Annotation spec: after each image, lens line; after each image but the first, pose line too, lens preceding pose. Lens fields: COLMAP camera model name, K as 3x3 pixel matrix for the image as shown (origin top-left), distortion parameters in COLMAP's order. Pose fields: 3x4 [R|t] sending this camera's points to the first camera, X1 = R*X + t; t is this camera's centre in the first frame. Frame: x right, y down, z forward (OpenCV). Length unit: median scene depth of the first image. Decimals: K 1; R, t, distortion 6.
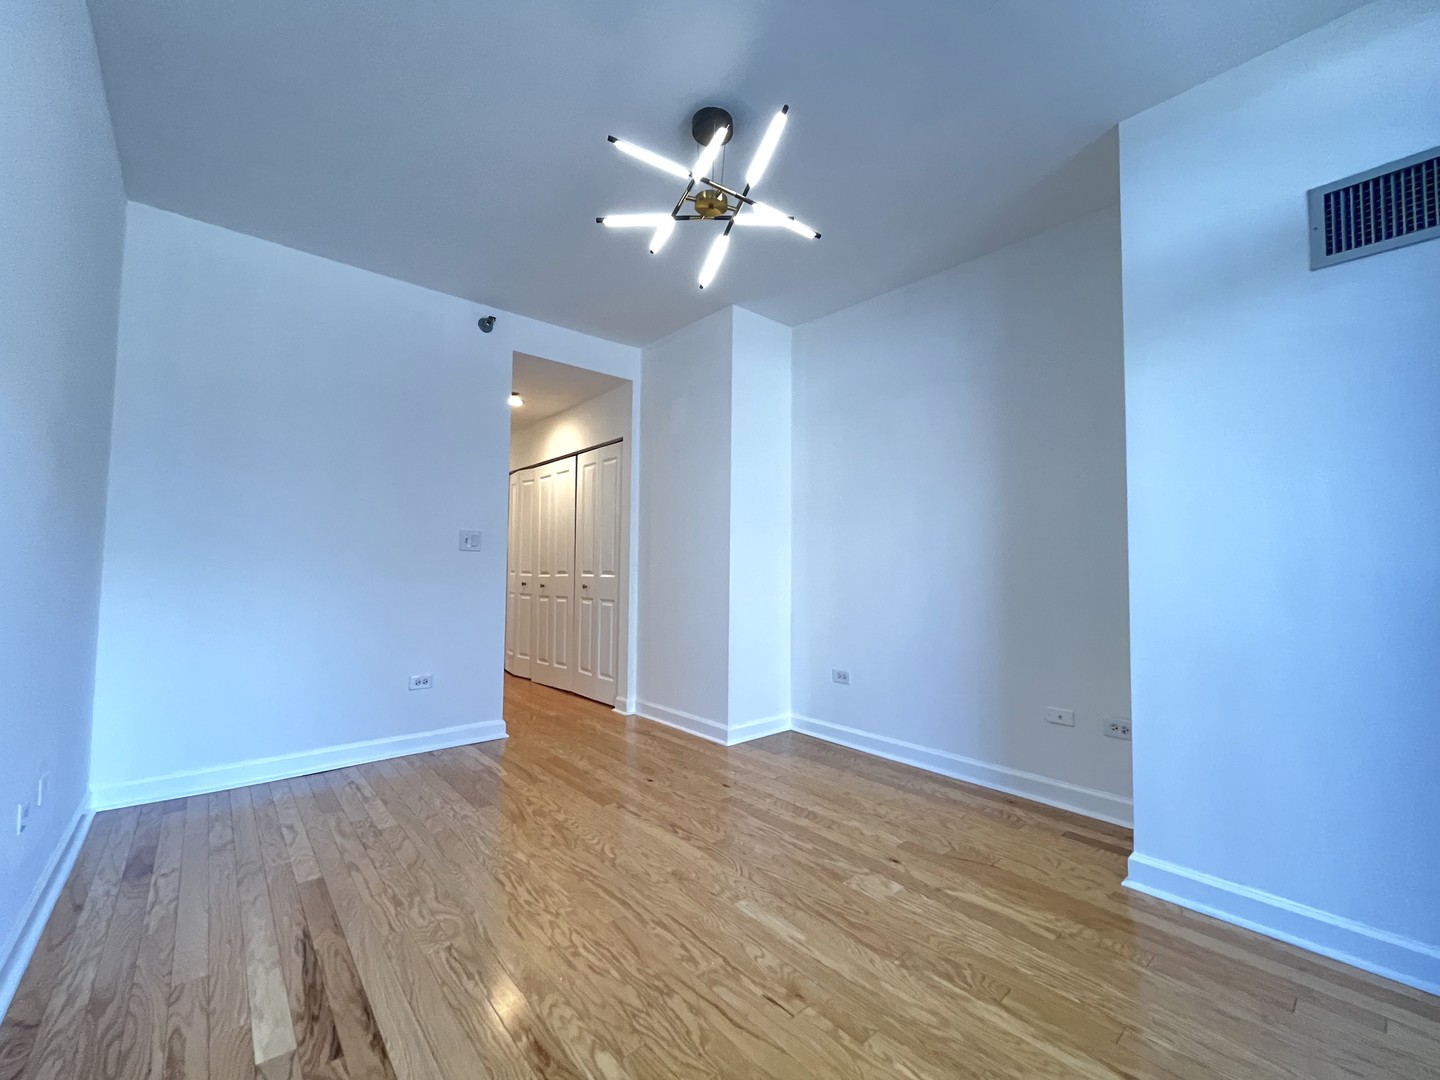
lens RADIAL K [[590.6, 0, 713.8], [0, 590.6, 544.7], [0, 0, 1]] dist [-0.002267, -0.000030]
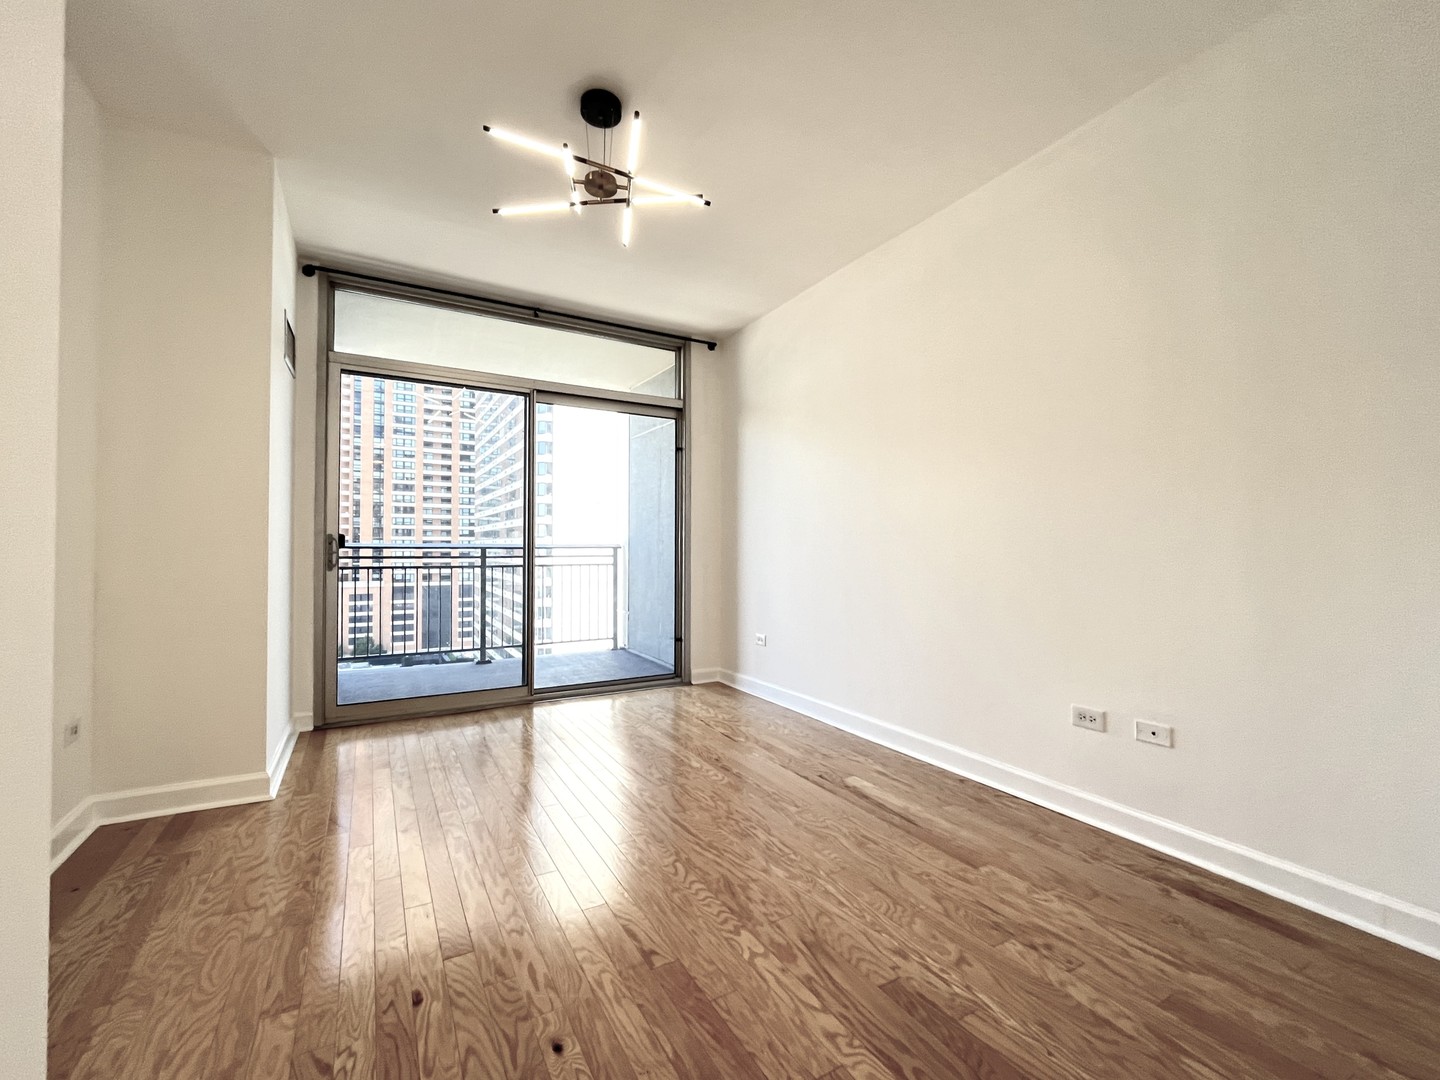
lens RADIAL K [[590.6, 0, 721.1], [0, 590.6, 543.0], [0, 0, 1]] dist [-0.002267, -0.000030]
pose [[-0.983604, -0.011526, 0.179973, -0.402301], [-0.020448, 0.998648, -0.047801, 0.084628], [-0.179179, -0.050698, -0.982509, 1.937991]]
